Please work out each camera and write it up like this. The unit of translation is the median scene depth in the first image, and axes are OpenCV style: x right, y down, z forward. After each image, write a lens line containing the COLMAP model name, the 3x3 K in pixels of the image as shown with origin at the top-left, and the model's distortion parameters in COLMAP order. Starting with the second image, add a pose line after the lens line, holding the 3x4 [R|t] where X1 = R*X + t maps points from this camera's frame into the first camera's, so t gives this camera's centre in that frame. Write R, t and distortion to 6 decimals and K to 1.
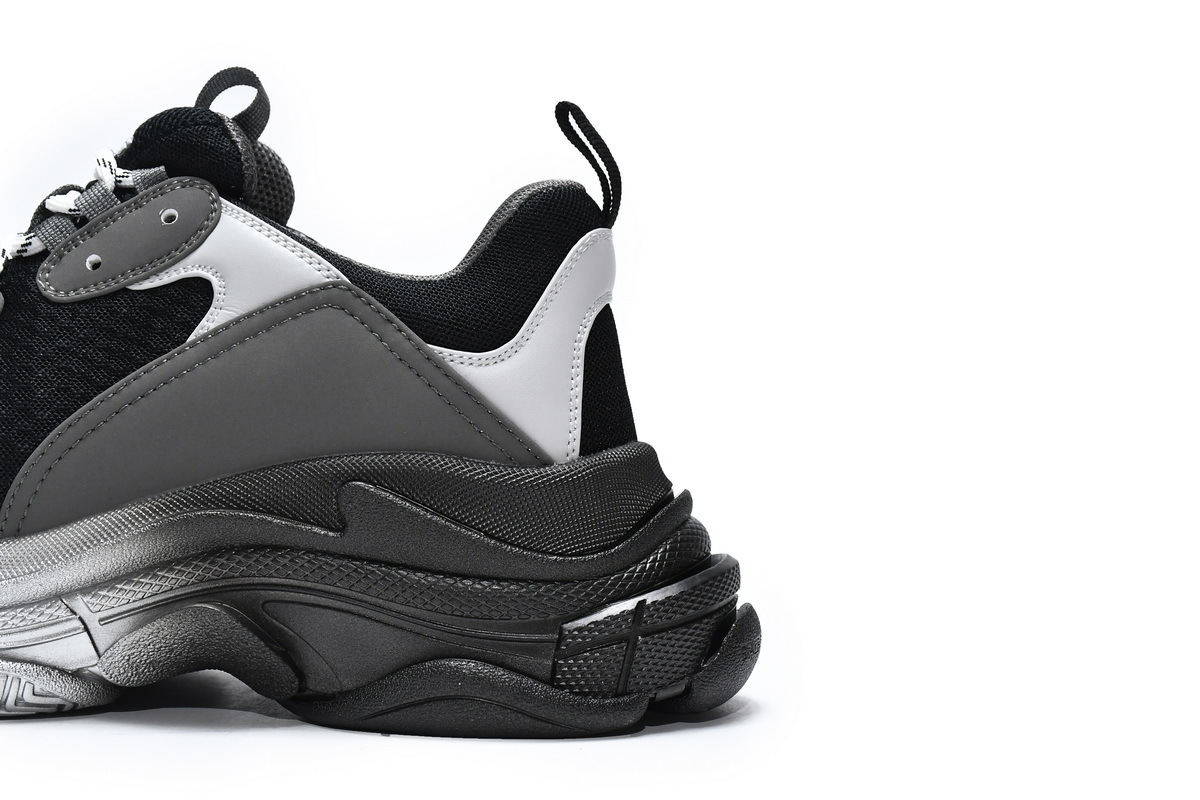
lens RADIAL K [[2058.6, 0, 600.4], [0, 2058.6, 401.6], [0, 0, 1]] dist [-0.020522, 0.000000]
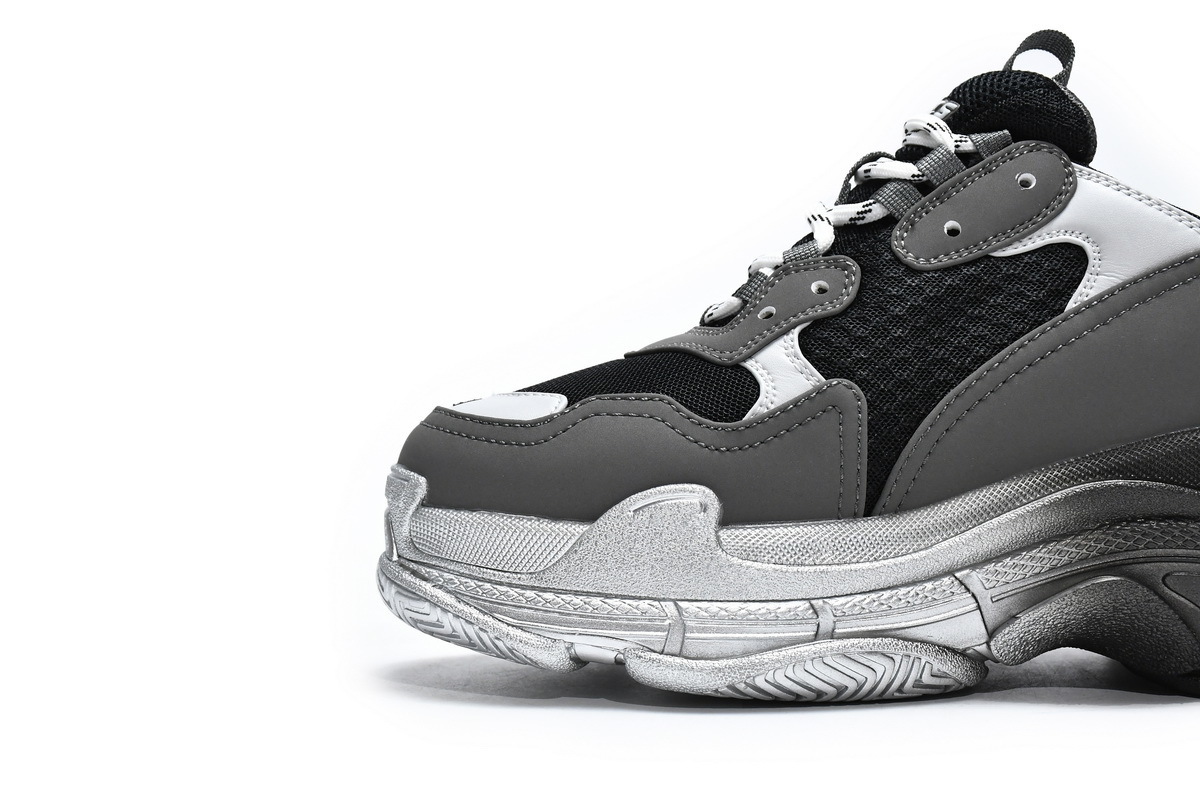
lens RADIAL K [[2058.6, 0, 599.9], [0, 2058.6, 397.6], [0, 0, 1]] dist [-0.020522, 0.000000]
pose [[0.998316, -0.012842, 0.056577, -0.469798], [0.013193, 0.999896, -0.005837, 0.015309], [-0.056496, 0.006574, 0.998381, 0.042348]]
